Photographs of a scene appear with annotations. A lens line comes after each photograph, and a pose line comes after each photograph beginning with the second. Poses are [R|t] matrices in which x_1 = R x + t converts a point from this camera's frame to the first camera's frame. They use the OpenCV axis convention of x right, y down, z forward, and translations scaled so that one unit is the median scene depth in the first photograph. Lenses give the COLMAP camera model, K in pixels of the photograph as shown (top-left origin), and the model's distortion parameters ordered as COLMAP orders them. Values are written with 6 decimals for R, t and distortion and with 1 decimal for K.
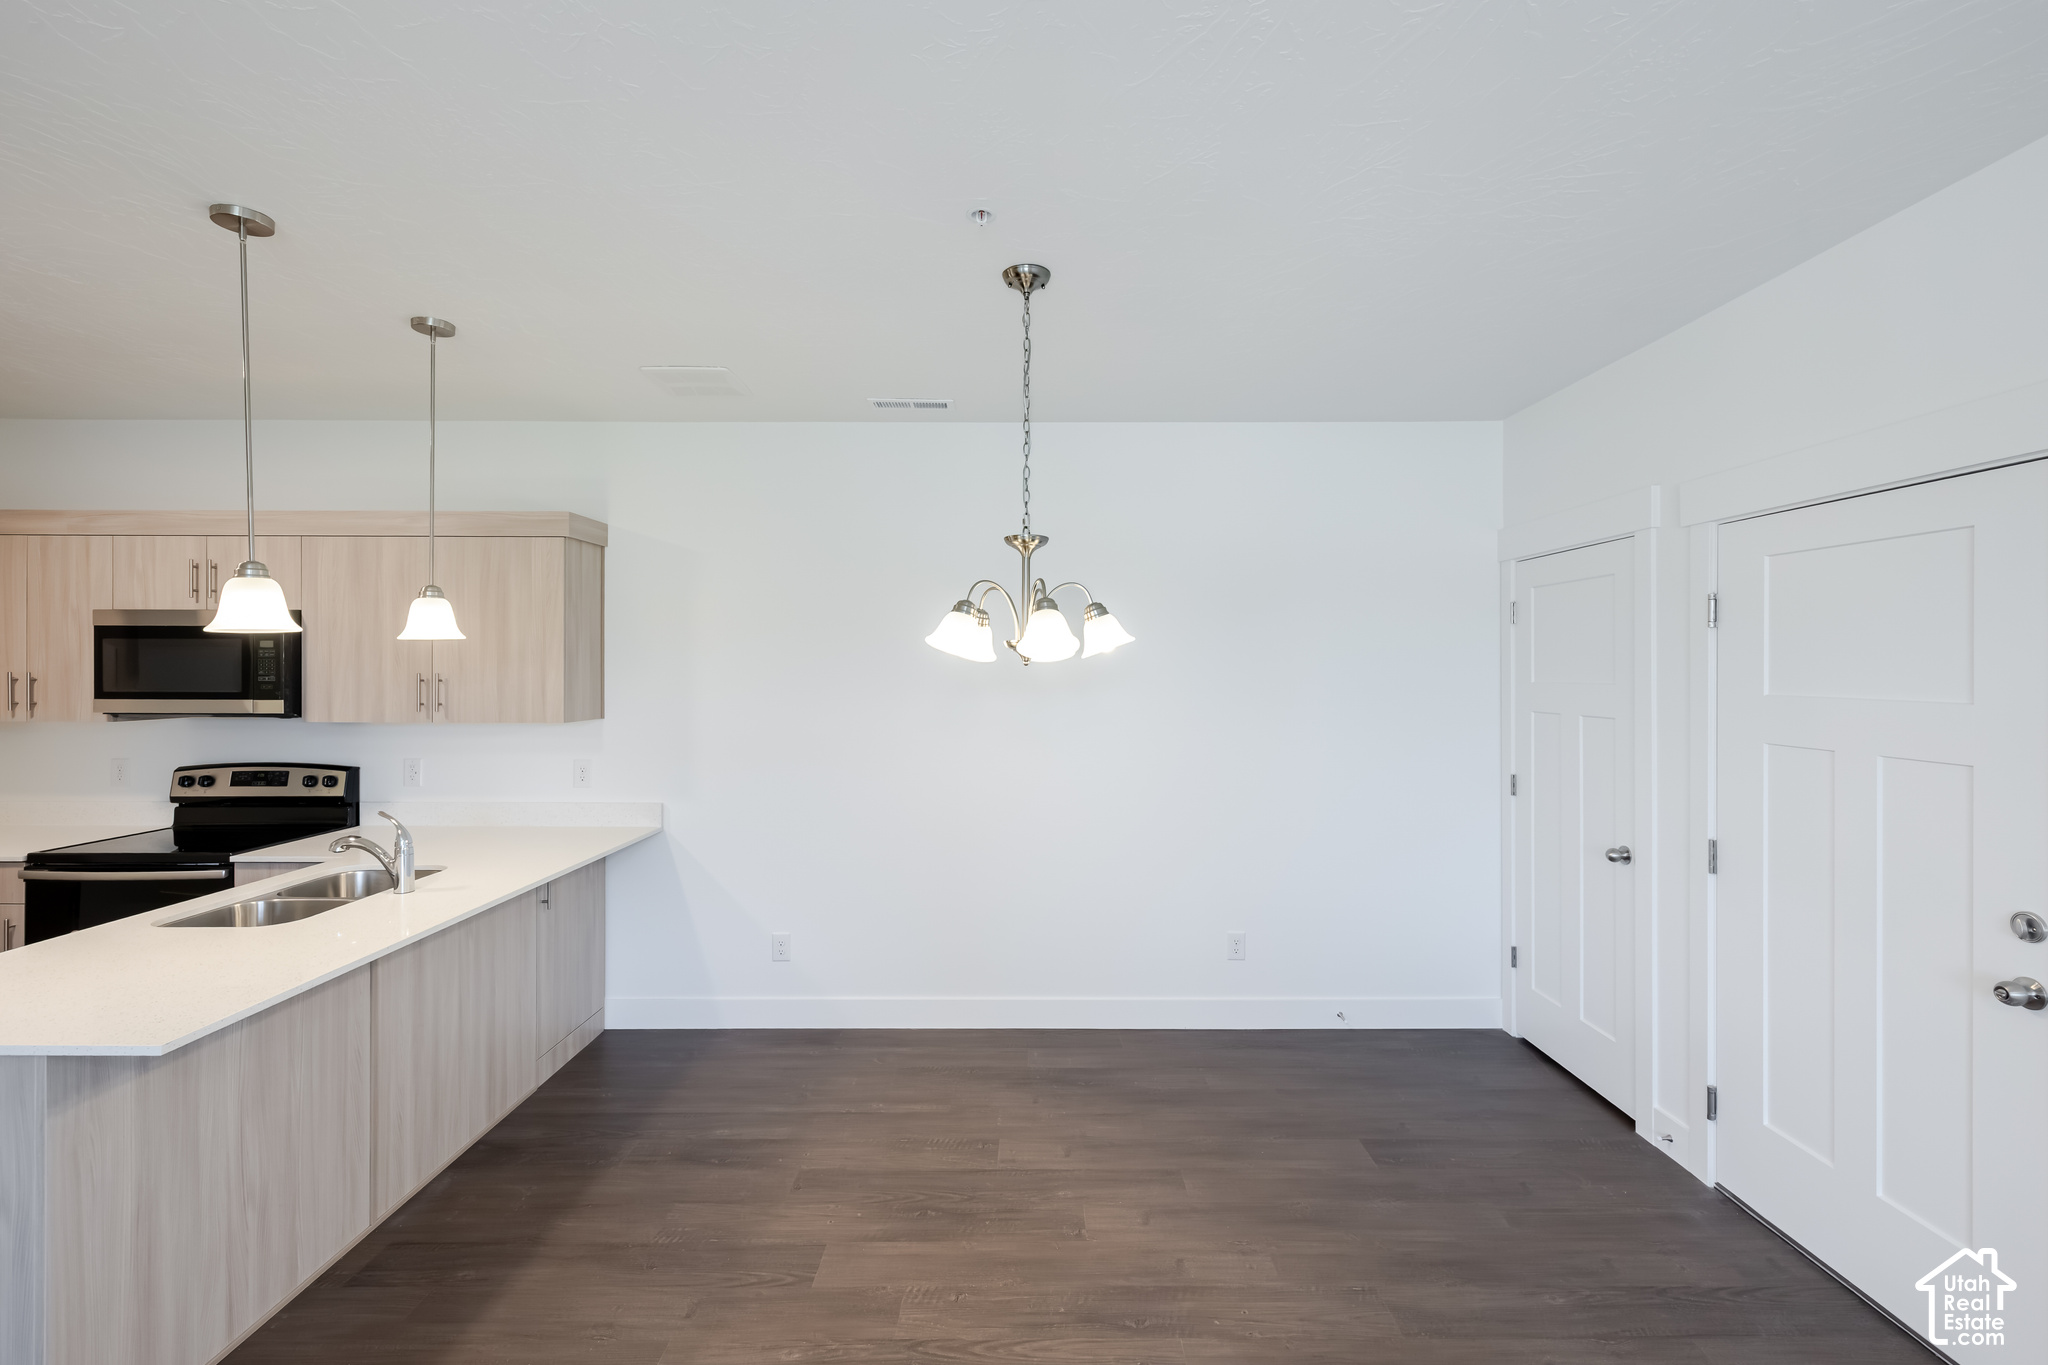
lens RADIAL K [[901.4, 0, 1027.6], [0, 901.4, 673.3], [0, 0, 1]] dist [0.008645, 0.000300]
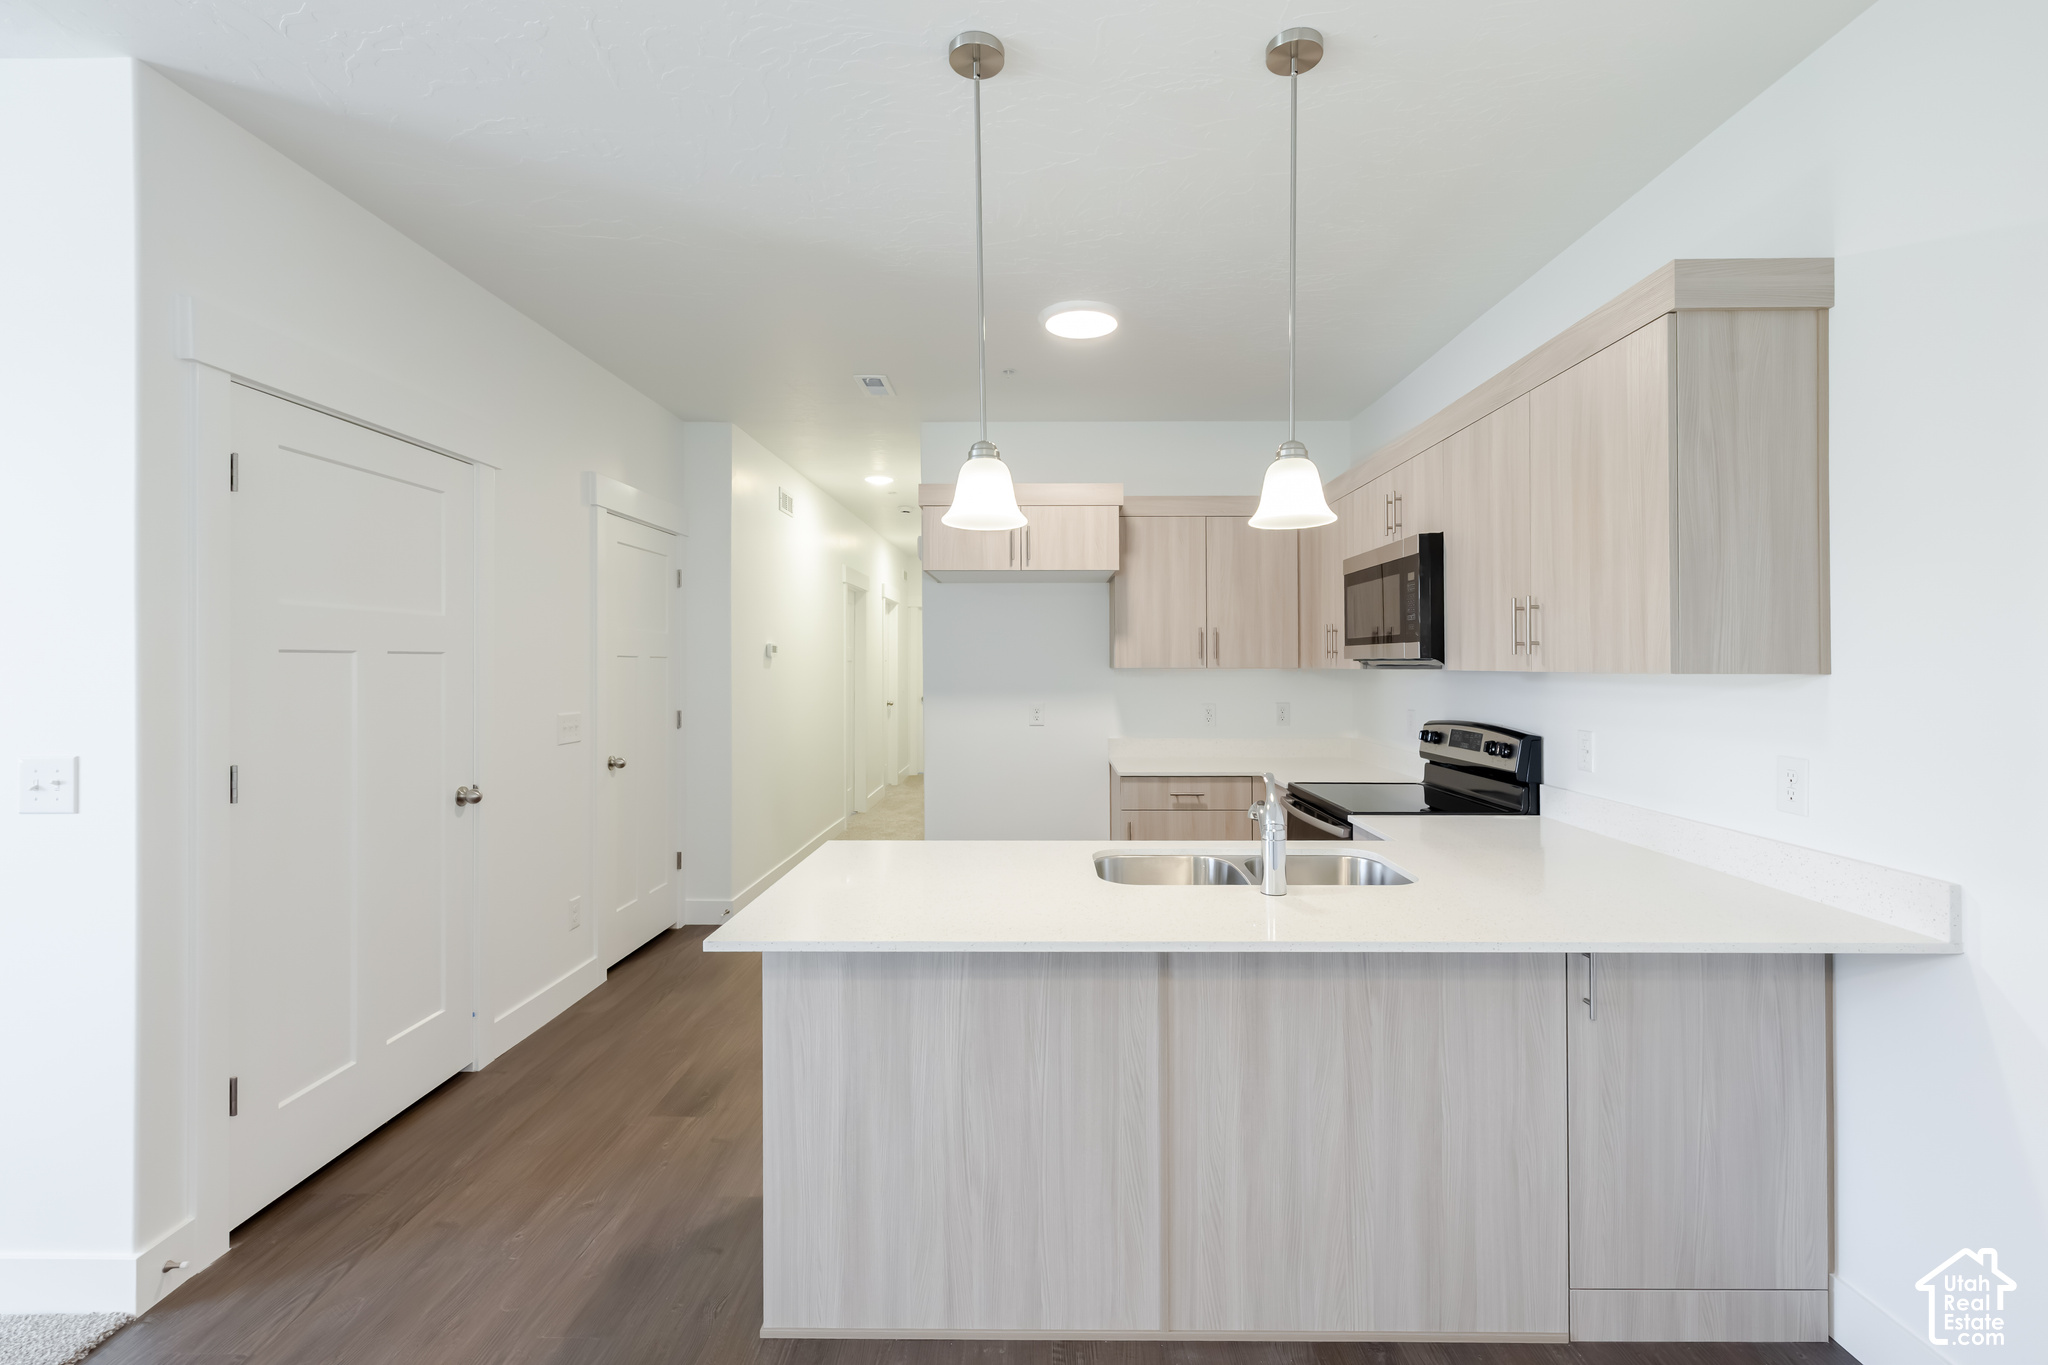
lens RADIAL K [[901.4, 0, 1032.5], [0, 901.4, 662.3], [0, 0, 1]] dist [0.008645, 0.000300]
pose [[0.006364, -0.003209, -0.999975, 0.001820], [-0.009983, 0.999945, -0.003272, 0.053779], [0.999930, 0.010003, 0.006331, 0.631881]]
